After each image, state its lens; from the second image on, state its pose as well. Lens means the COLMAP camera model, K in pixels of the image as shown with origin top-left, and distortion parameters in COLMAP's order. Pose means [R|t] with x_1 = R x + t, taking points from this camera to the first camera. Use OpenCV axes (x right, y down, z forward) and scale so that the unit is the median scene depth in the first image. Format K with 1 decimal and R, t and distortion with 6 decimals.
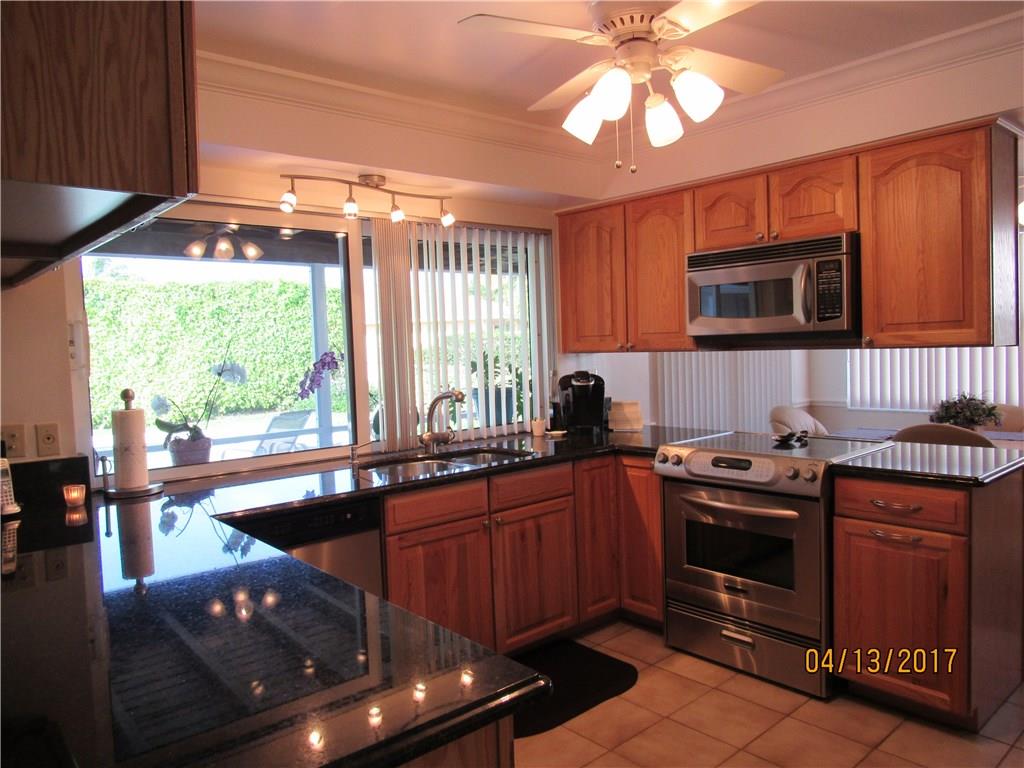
lens RADIAL K [[726.4, 0, 512.0], [0, 726.4, 384.0], [0, 0, 1]] dist [-0.034647, 0.011431]
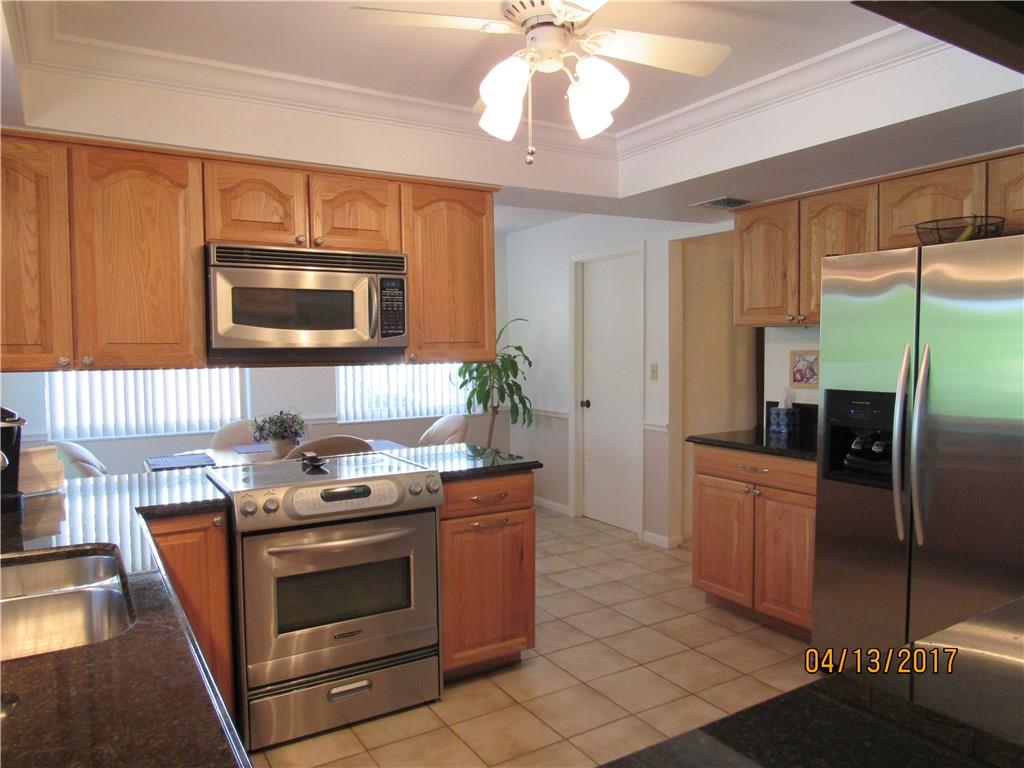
lens RADIAL K [[726.4, 0, 512.0], [0, 726.4, 384.0], [0, 0, 1]] dist [-0.034647, 0.011431]
pose [[0.165751, -0.015885, 0.986040, -0.537795], [0.056212, 0.998397, 0.006635, -0.018062], [-0.984564, 0.054327, 0.166378, 0.649094]]
